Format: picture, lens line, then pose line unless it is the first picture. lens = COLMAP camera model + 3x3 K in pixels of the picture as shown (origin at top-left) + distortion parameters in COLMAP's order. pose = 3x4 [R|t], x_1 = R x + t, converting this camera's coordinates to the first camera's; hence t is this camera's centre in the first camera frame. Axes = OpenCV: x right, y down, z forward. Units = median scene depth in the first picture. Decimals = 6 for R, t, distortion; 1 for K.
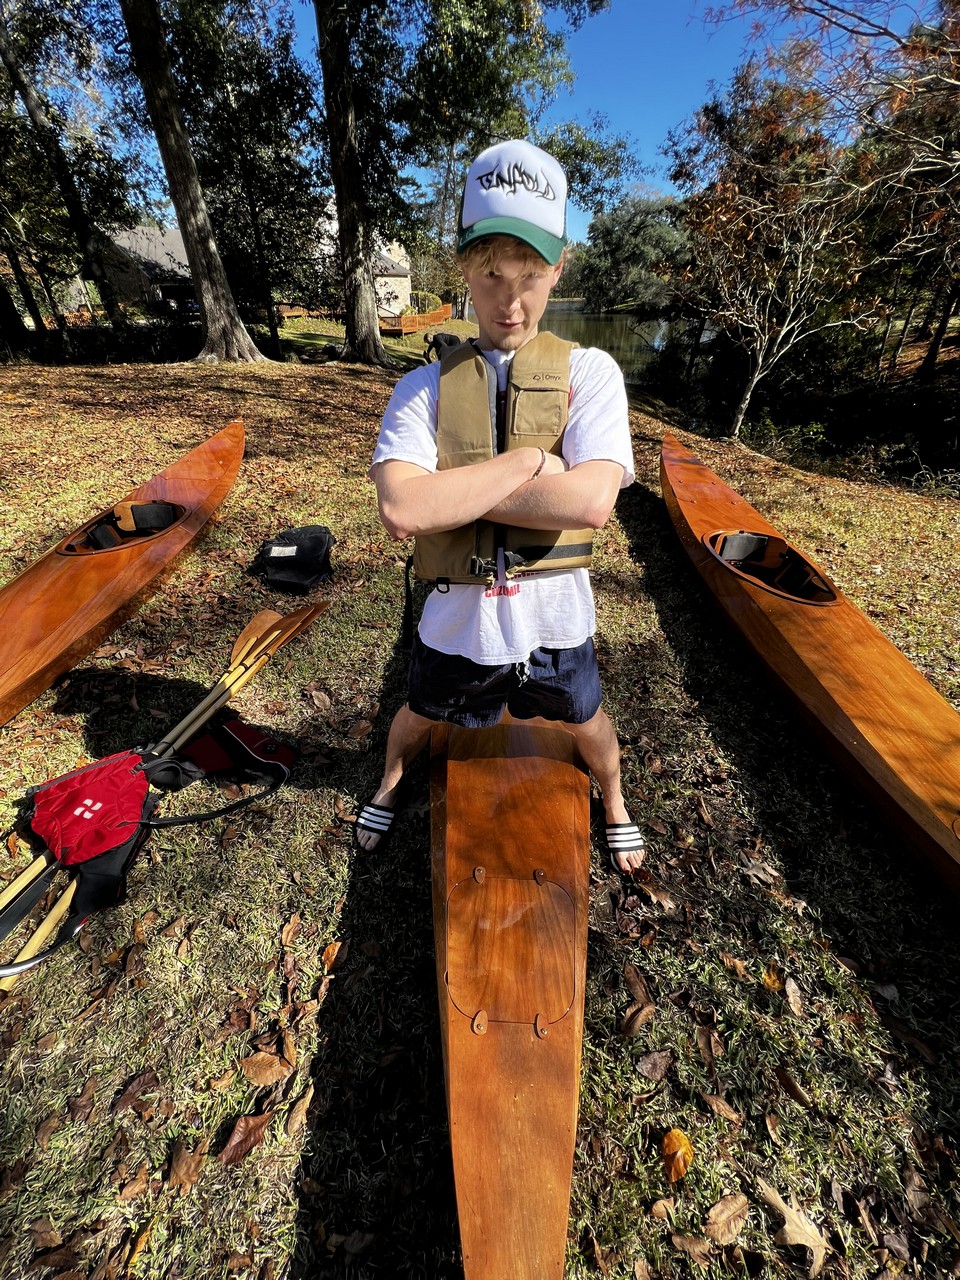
lens RADIAL K [[516.5, 0, 484.3], [0, 516.5, 640.4], [0, 0, 1]] dist [-0.001727, 0.000531]
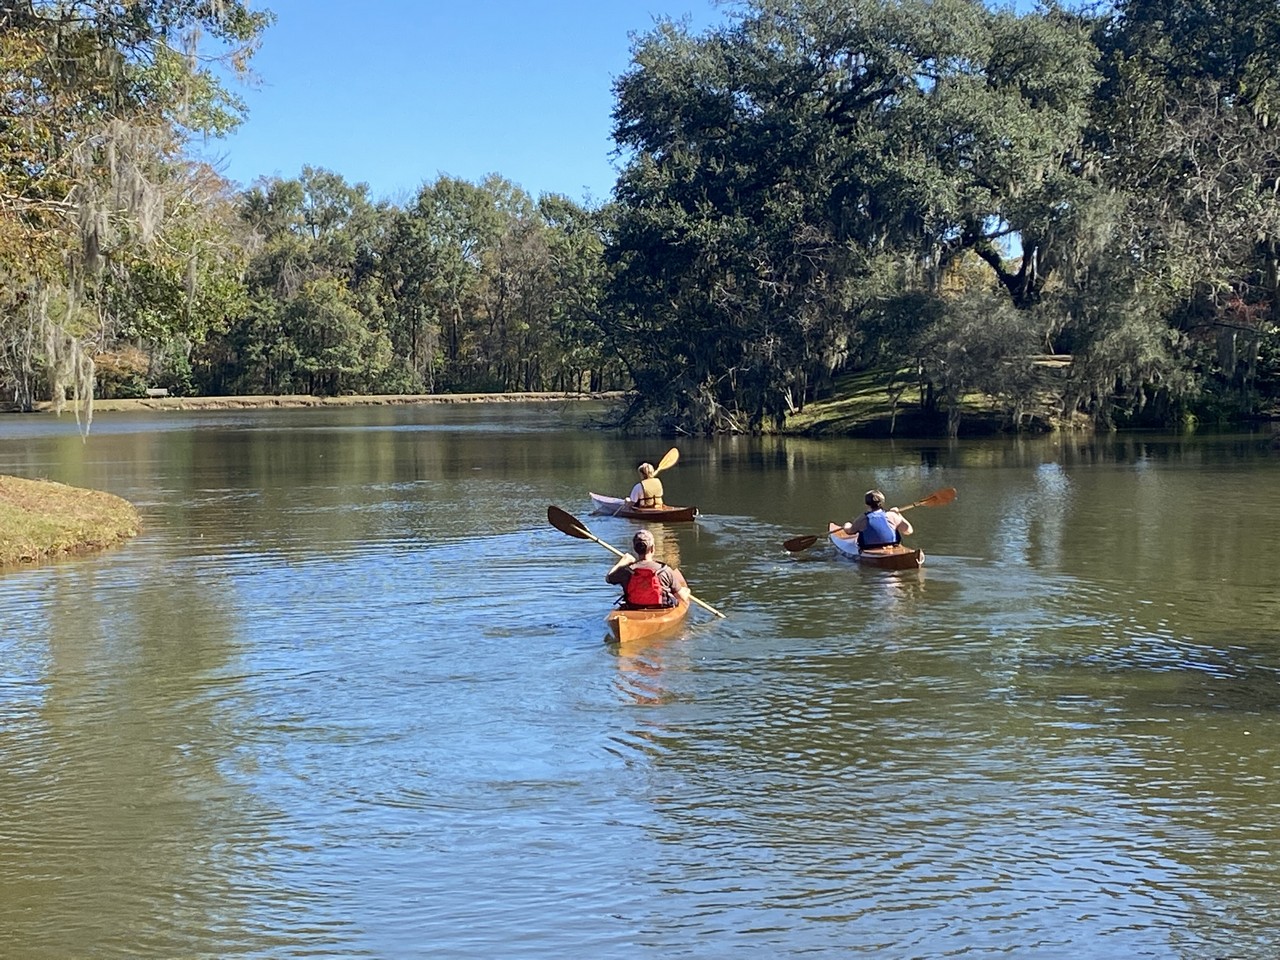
lens RADIAL K [[2446.1, 0, 644.6], [0, 2446.1, 446.3], [0, 0, 1]] dist [0.165423, 0.000000]
pose [[0.982220, 0.000736, 0.187732, 0.705540], [0.100831, 0.841443, -0.530855, -4.096033], [-0.158357, 0.540345, 0.826408, 6.938703]]
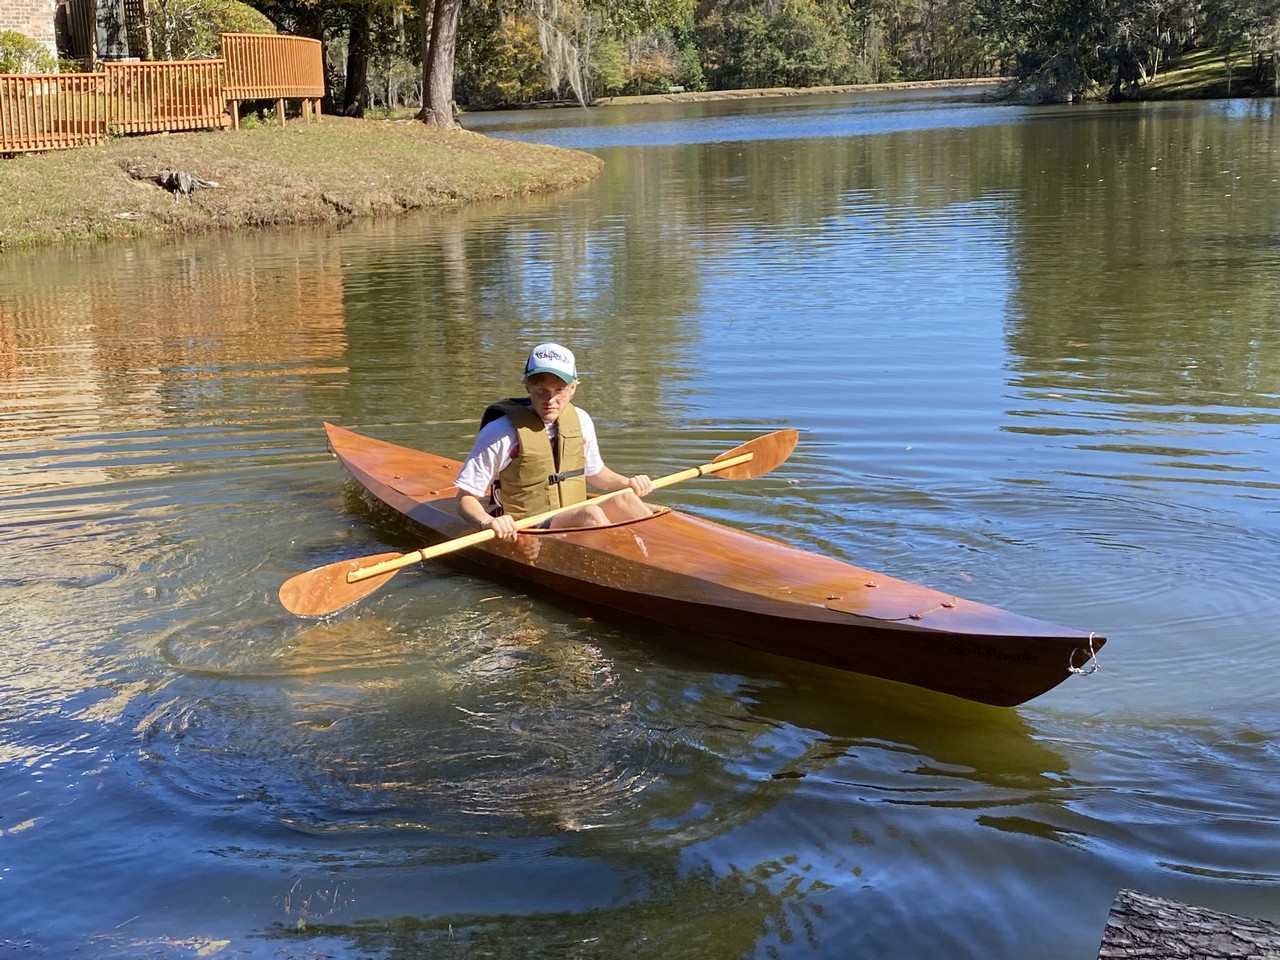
lens RADIAL K [[1736.5, 0, 639.1], [0, 1736.5, 482.3], [0, 0, 1]] dist [0.100862, 0.000000]
pose [[0.998992, -0.014722, -0.042406, 1.242746], [-0.001767, 0.931055, -0.364874, -4.363014], [0.044854, 0.364581, 0.930091, 7.606735]]
